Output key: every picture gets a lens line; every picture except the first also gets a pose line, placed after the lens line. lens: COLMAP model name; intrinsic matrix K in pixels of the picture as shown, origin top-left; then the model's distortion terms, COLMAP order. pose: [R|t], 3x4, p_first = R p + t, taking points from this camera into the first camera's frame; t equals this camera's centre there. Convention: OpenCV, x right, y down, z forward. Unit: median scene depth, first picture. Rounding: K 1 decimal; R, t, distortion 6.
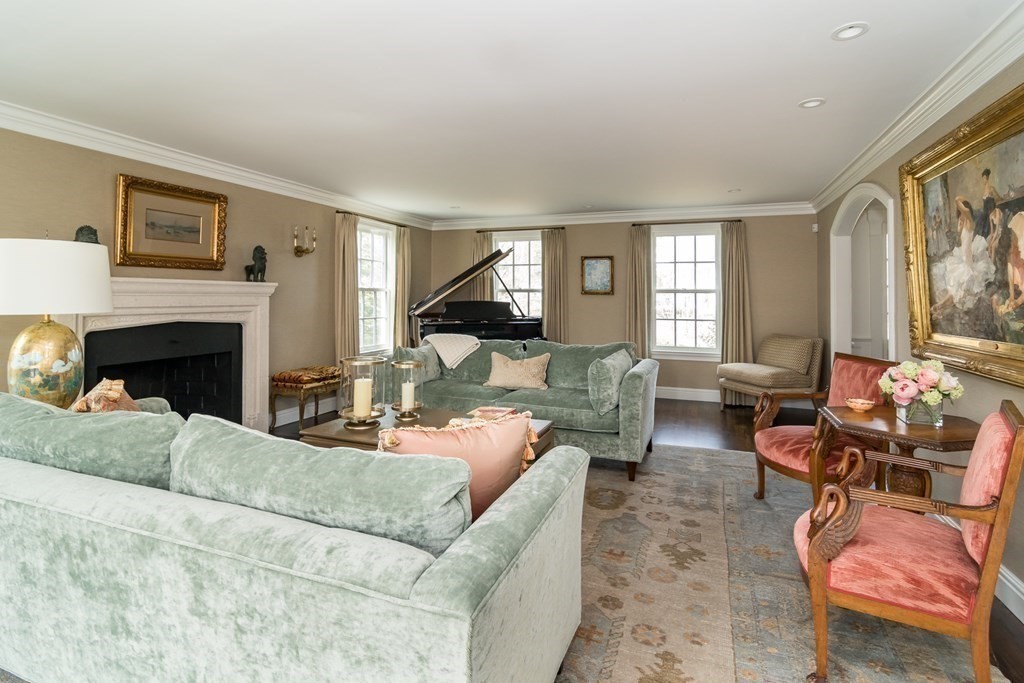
lens RADIAL K [[499.7, 0, 511.2], [0, 499.7, 336.4], [0, 0, 1]] dist [-0.006151, -0.000520]
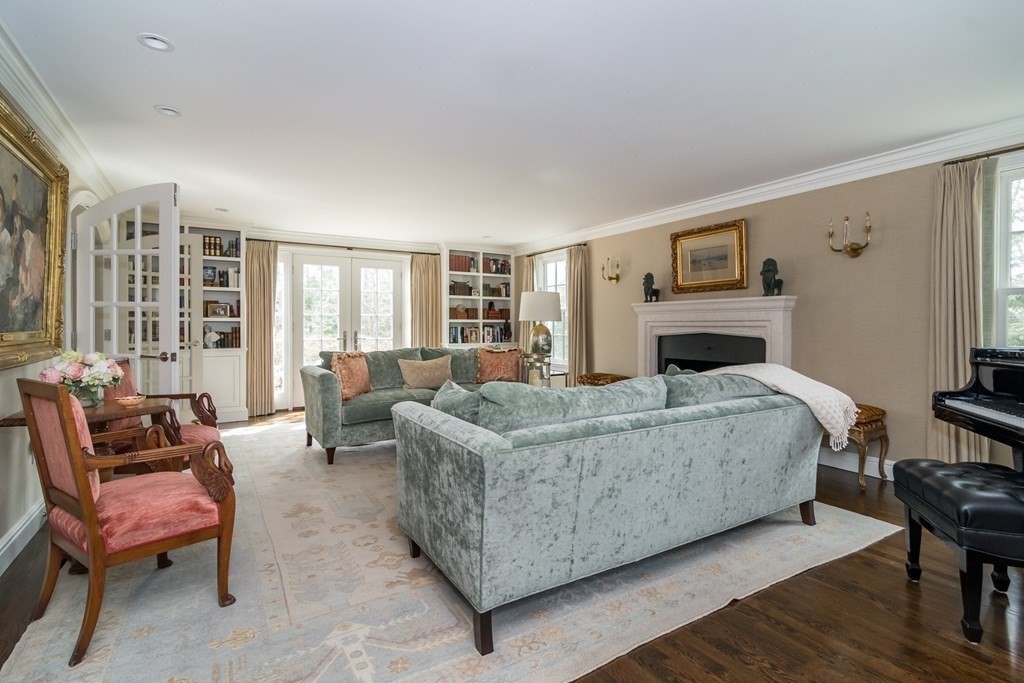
lens RADIAL K [[499.7, 0, 511.2], [0, 499.7, 336.4], [0, 0, 1]] dist [-0.006151, -0.000520]
pose [[-0.606402, 0.008335, -0.795114, 0.661214], [-0.066154, 0.995950, 0.060893, -0.066395], [0.792401, 0.089525, -0.603395, 1.389605]]
